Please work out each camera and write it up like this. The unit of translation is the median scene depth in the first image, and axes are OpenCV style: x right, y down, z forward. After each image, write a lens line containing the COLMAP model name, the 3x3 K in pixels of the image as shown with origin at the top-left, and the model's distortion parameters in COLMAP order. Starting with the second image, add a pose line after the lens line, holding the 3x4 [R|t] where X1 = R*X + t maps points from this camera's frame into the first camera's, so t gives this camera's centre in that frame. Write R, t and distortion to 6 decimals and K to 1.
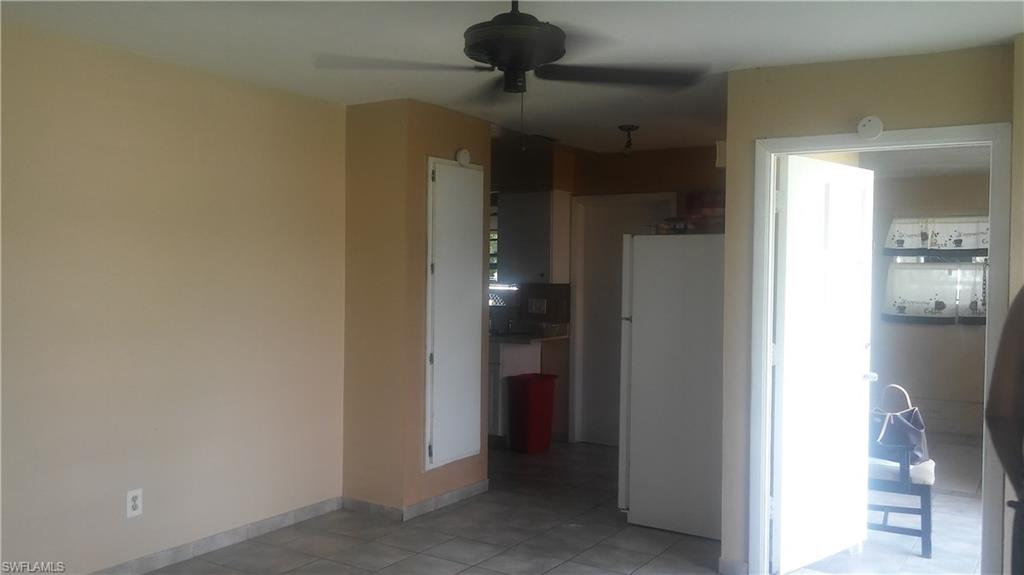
lens RADIAL K [[867.4, 0, 512.4], [0, 867.4, 286.2], [0, 0, 1]] dist [0.003338, -0.000015]
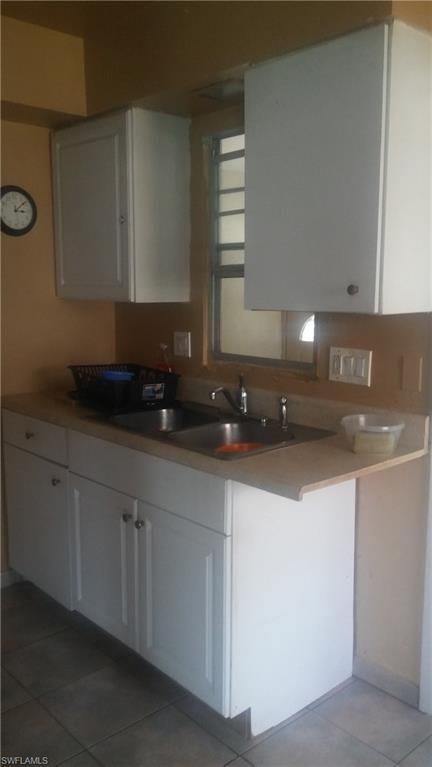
lens RADIAL K [[649.7, 0, 215.0], [0, 649.7, 382.8], [0, 0, 1]] dist [0.003338, -0.000015]
pose [[0.964014, 0.020343, -0.265072, 0.048951], [0.012443, 0.992523, 0.121423, -0.007640], [0.265560, -0.120351, 0.956553, 0.691137]]
